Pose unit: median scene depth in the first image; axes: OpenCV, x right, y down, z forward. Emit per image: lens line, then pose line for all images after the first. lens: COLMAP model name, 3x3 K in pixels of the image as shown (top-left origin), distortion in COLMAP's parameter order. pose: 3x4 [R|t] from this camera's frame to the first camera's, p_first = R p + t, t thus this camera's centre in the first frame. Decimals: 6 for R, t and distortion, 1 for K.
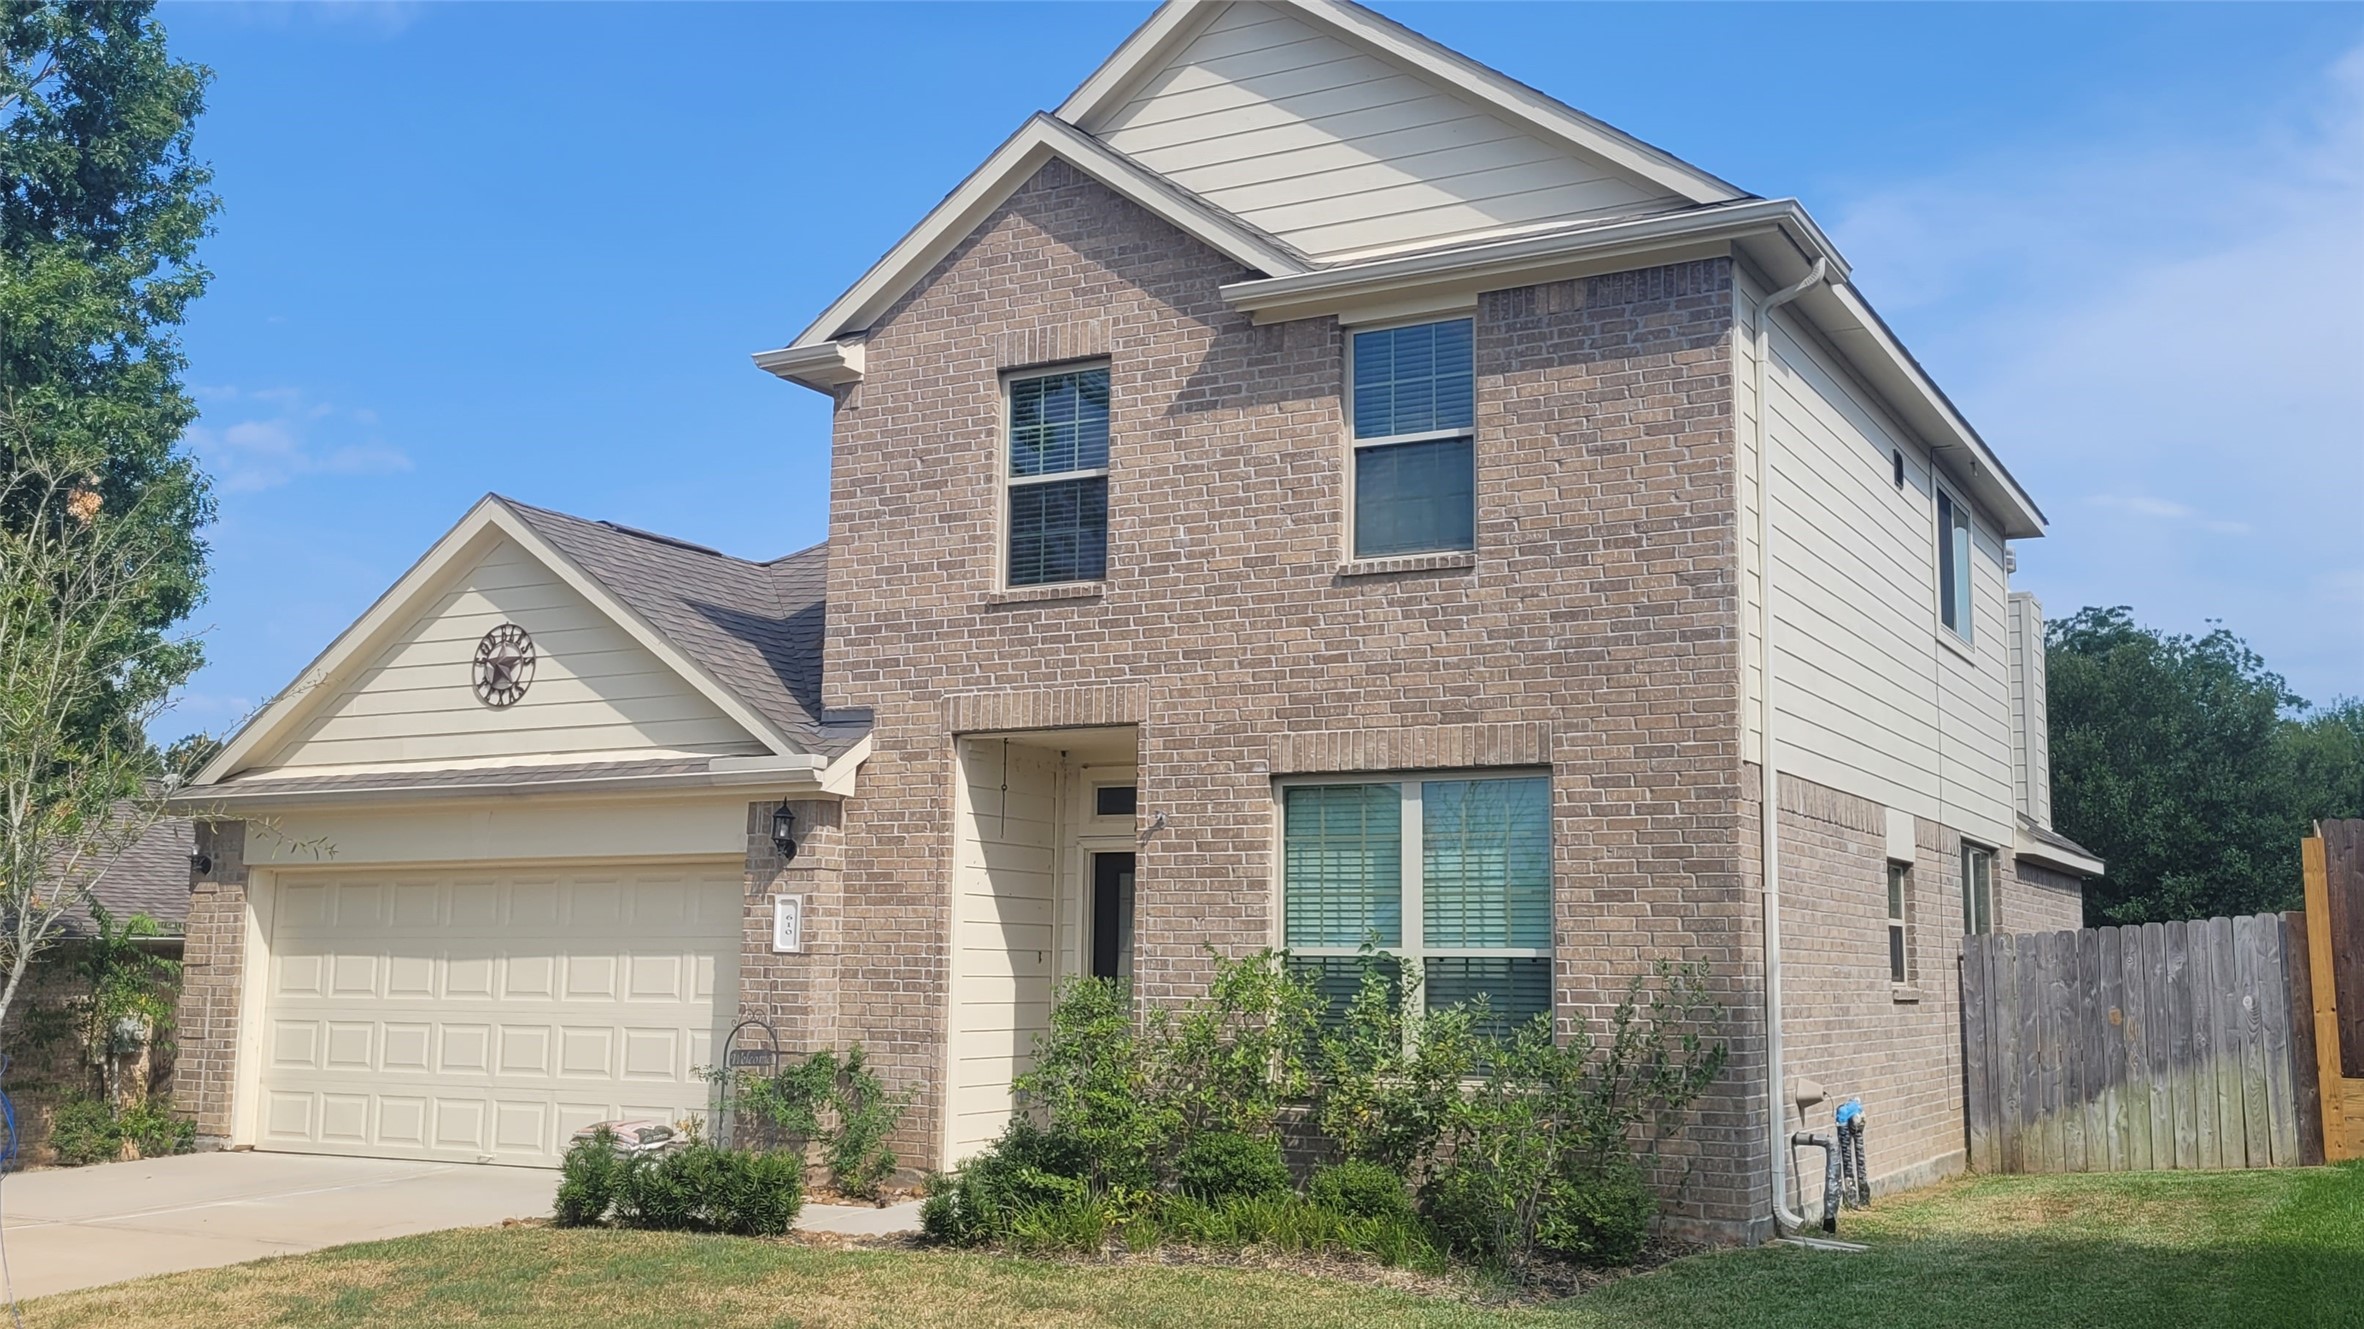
lens RADIAL K [[2258.7, 0, 1182.0], [0, 2258.7, 664.5], [0, 0, 1]] dist [0.059744, -0.025009]
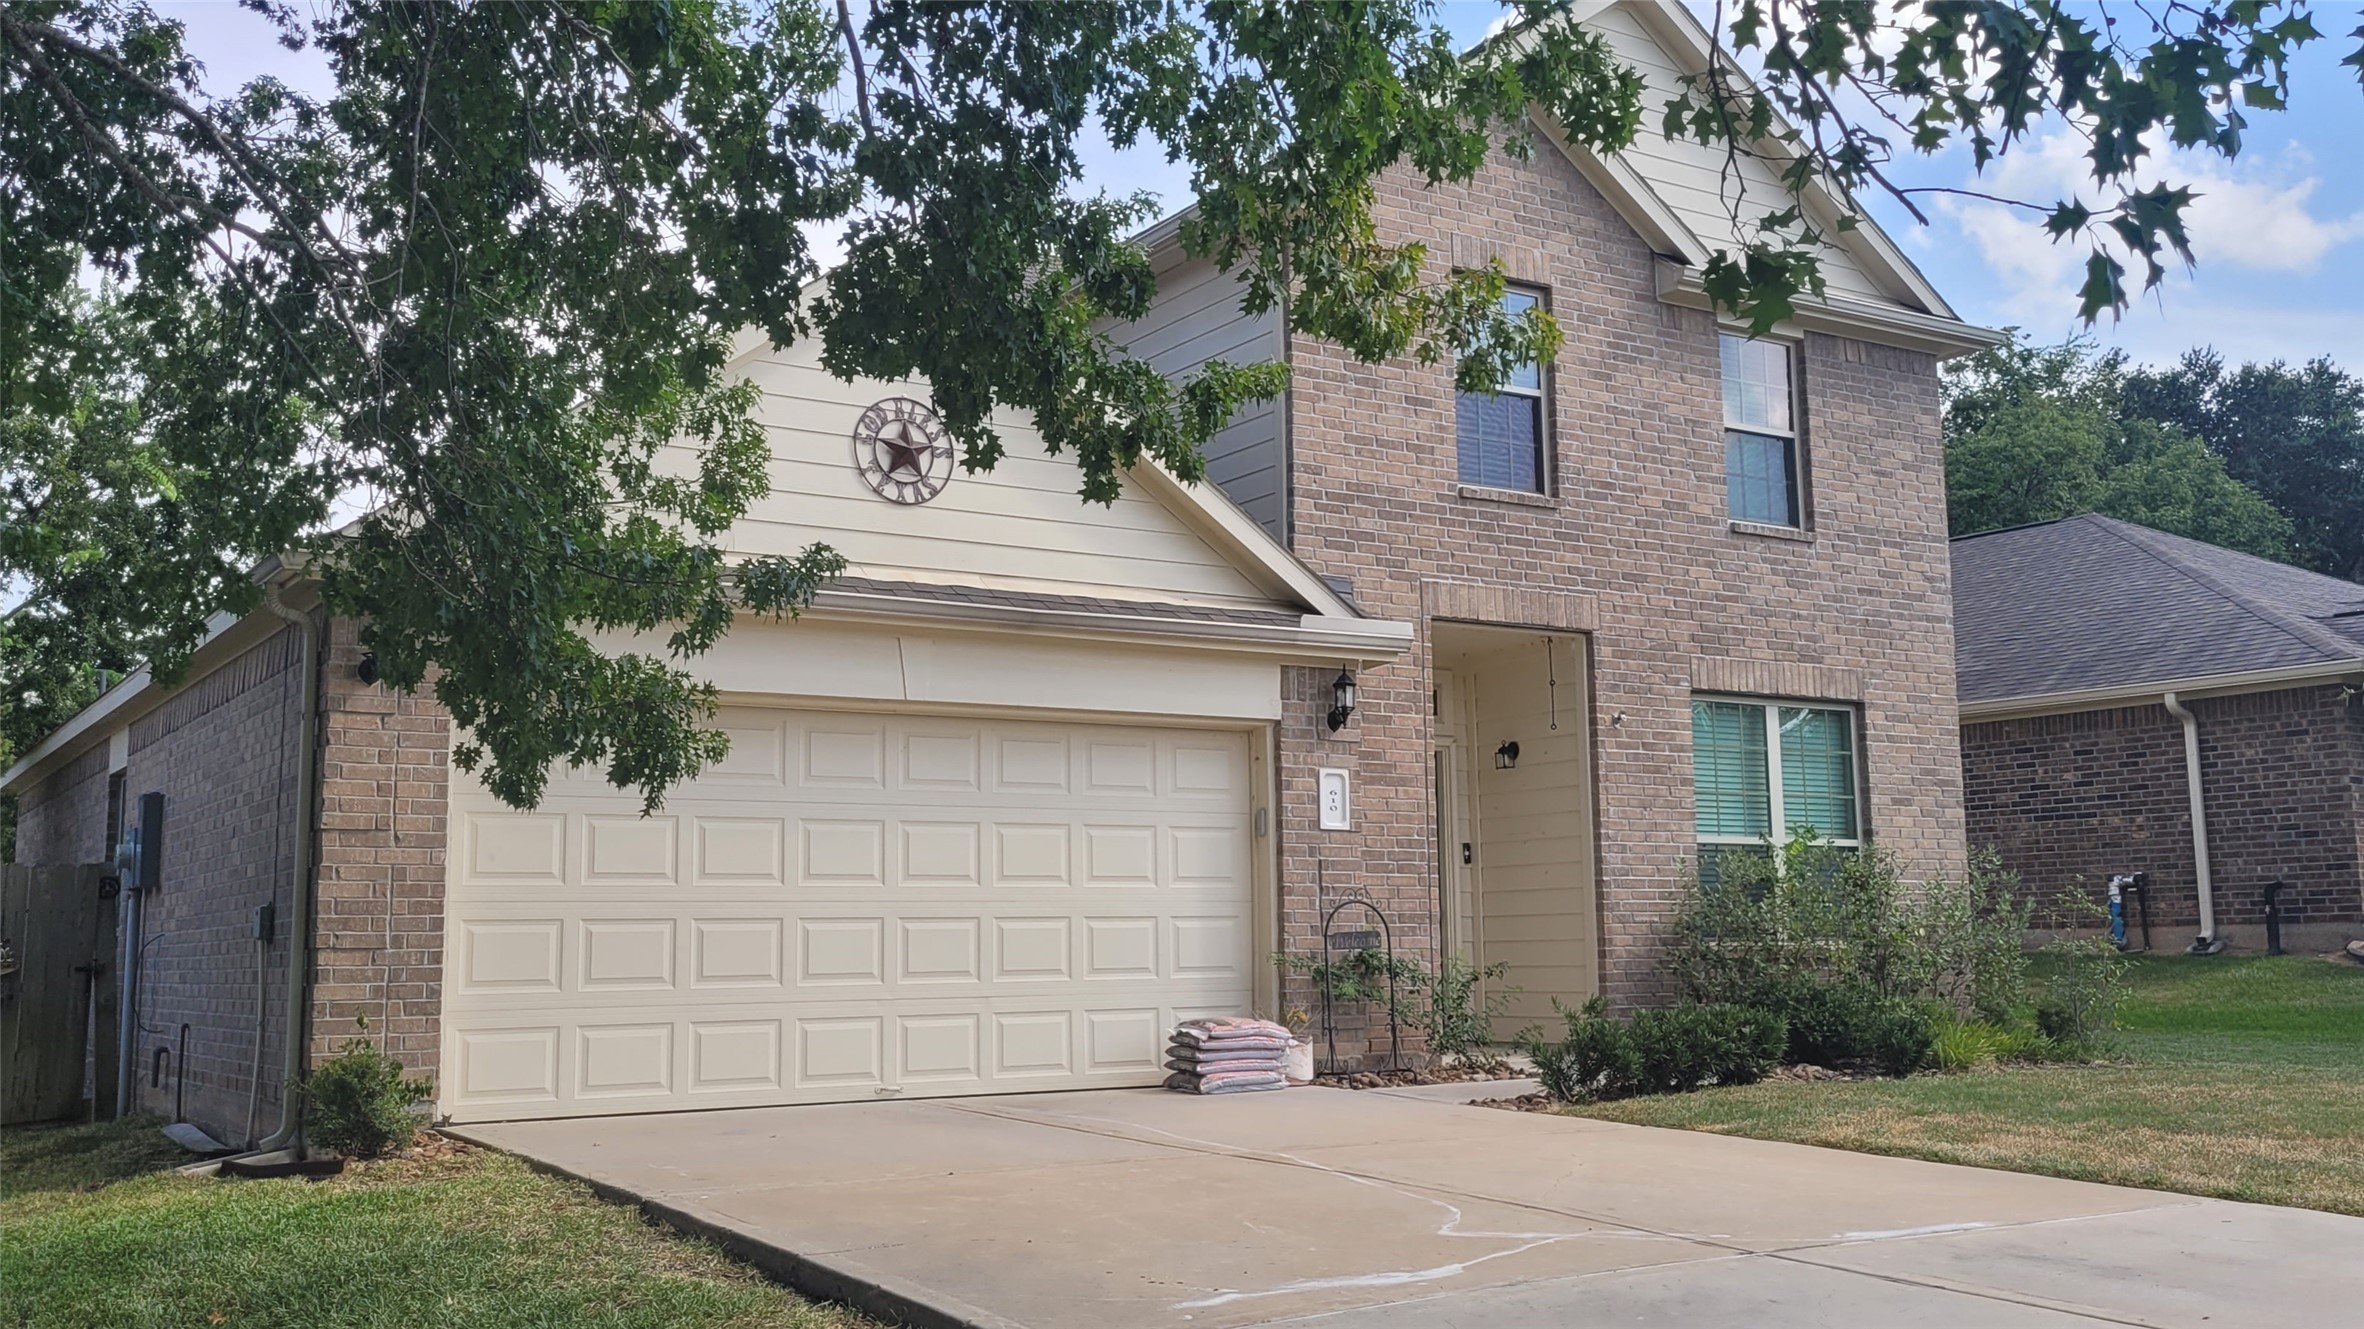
lens RADIAL K [[2258.7, 0, 1182.0], [0, 2258.7, 664.5], [0, 0, 1]] dist [0.059744, -0.025009]
pose [[0.469743, 0.098038, 0.877343, -1.030310], [-0.099441, 0.993366, -0.057761, 0.119932], [-0.877185, -0.060111, 0.476375, 0.618801]]
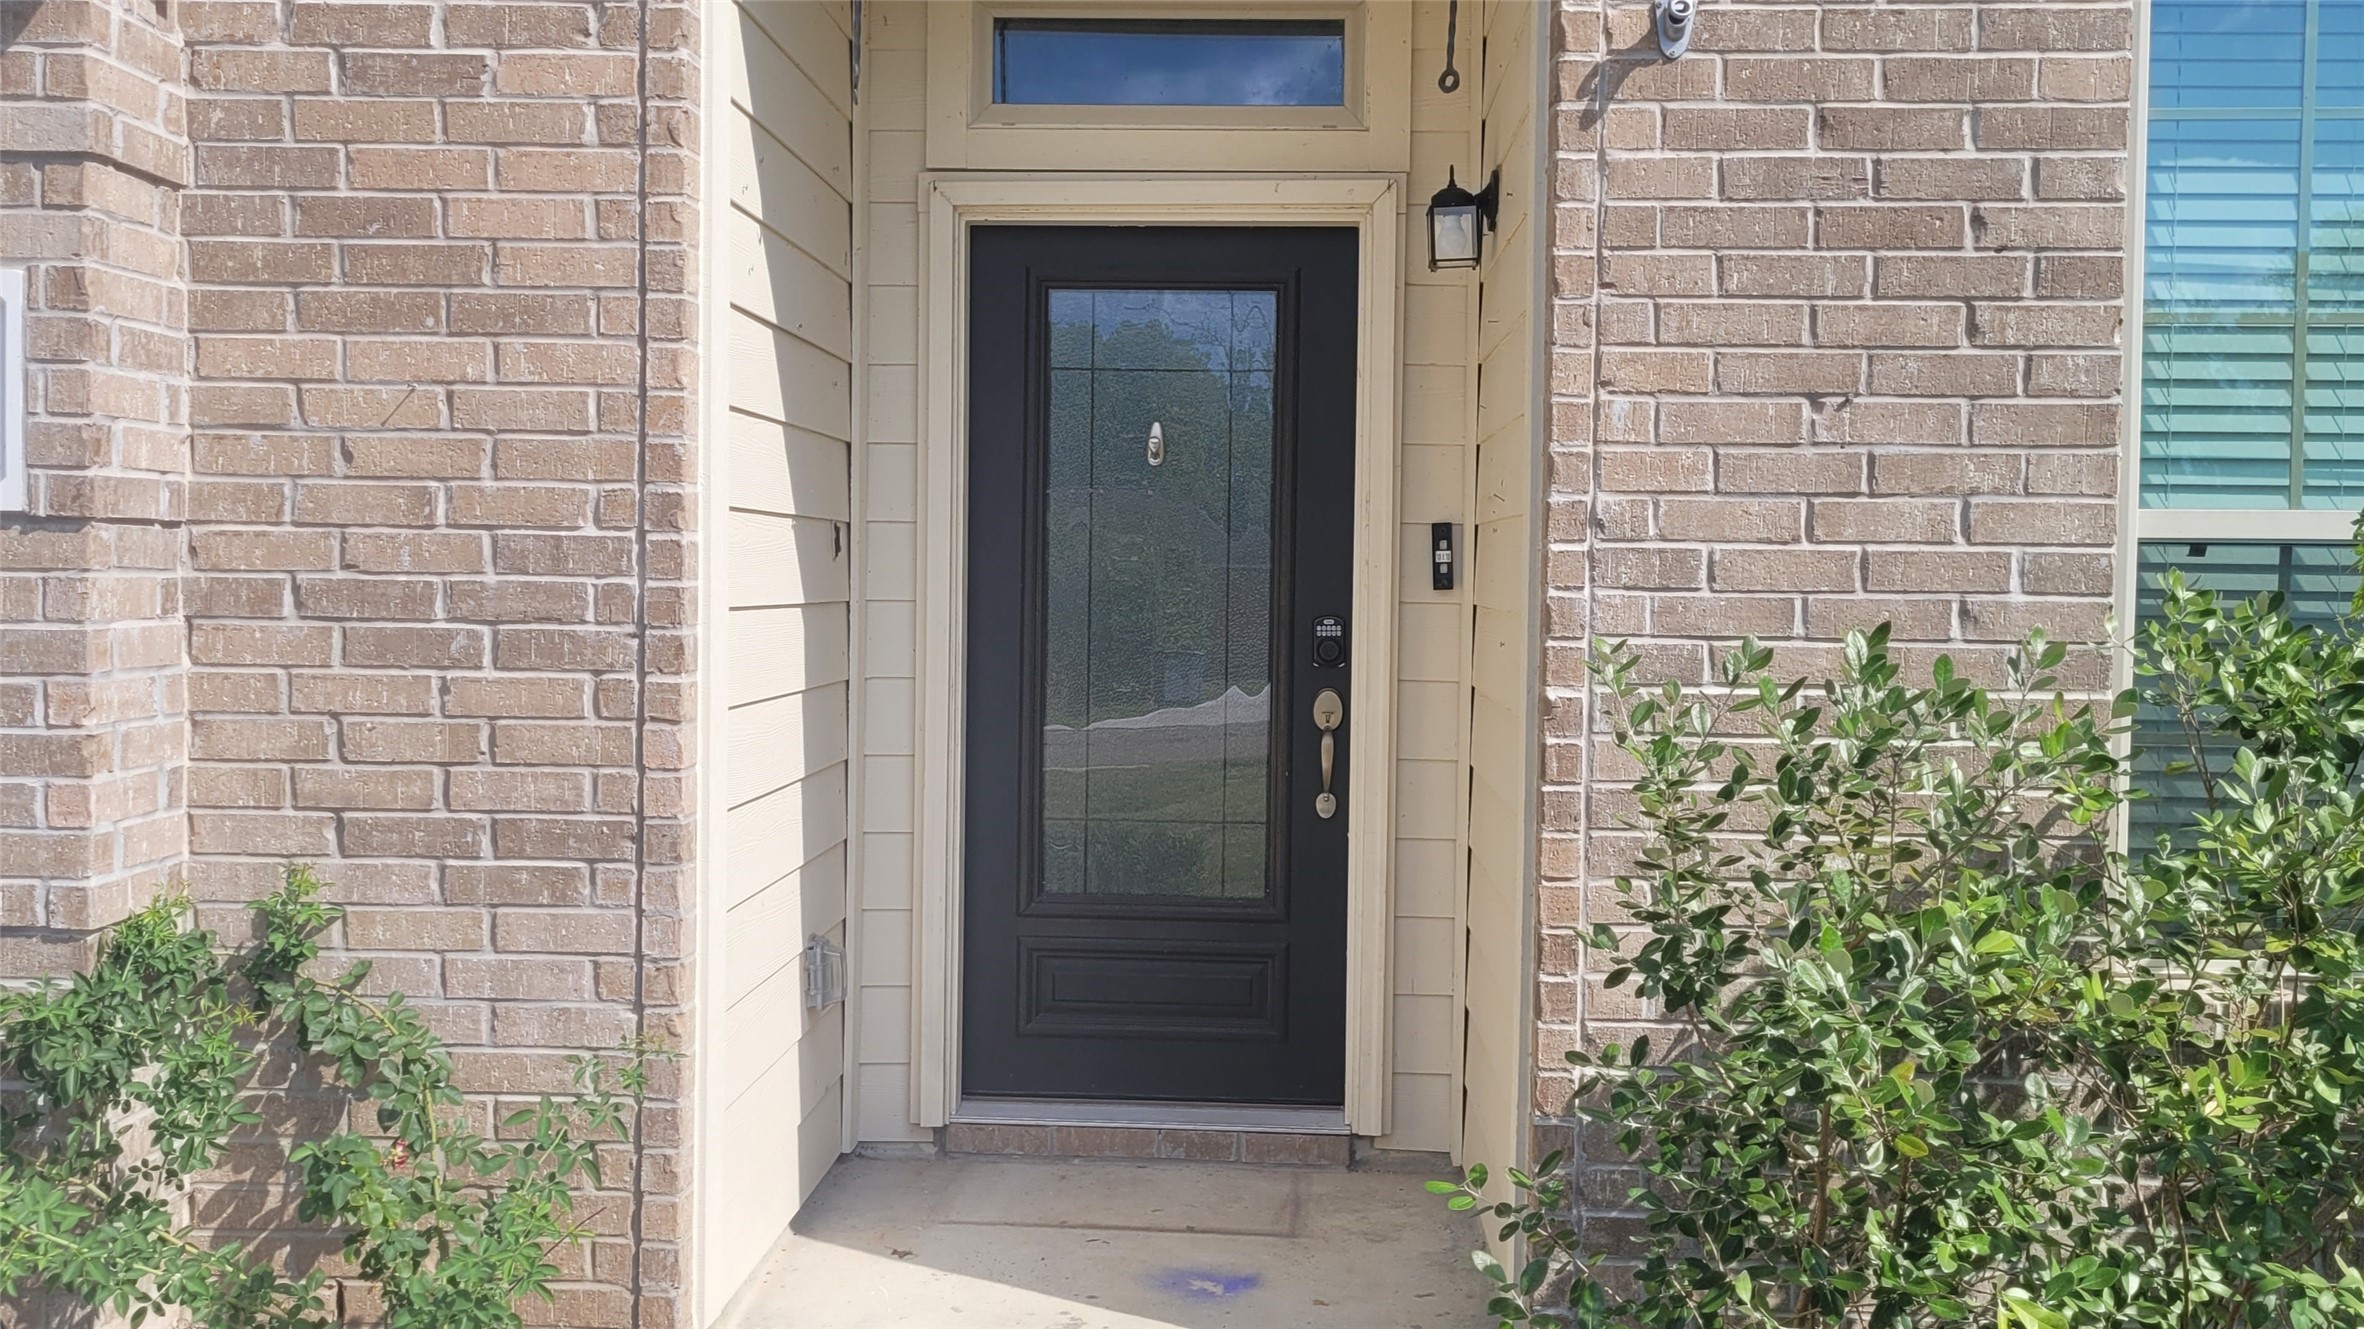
lens RADIAL K [[2258.7, 0, 1182.0], [0, 2258.7, 664.5], [0, 0, 1]] dist [0.059744, -0.025009]
pose [[0.891588, -0.019087, 0.452445, -0.169773], [-0.062318, 0.984435, 0.164332, 0.096173], [-0.448539, -0.174712, 0.876521, 0.735912]]
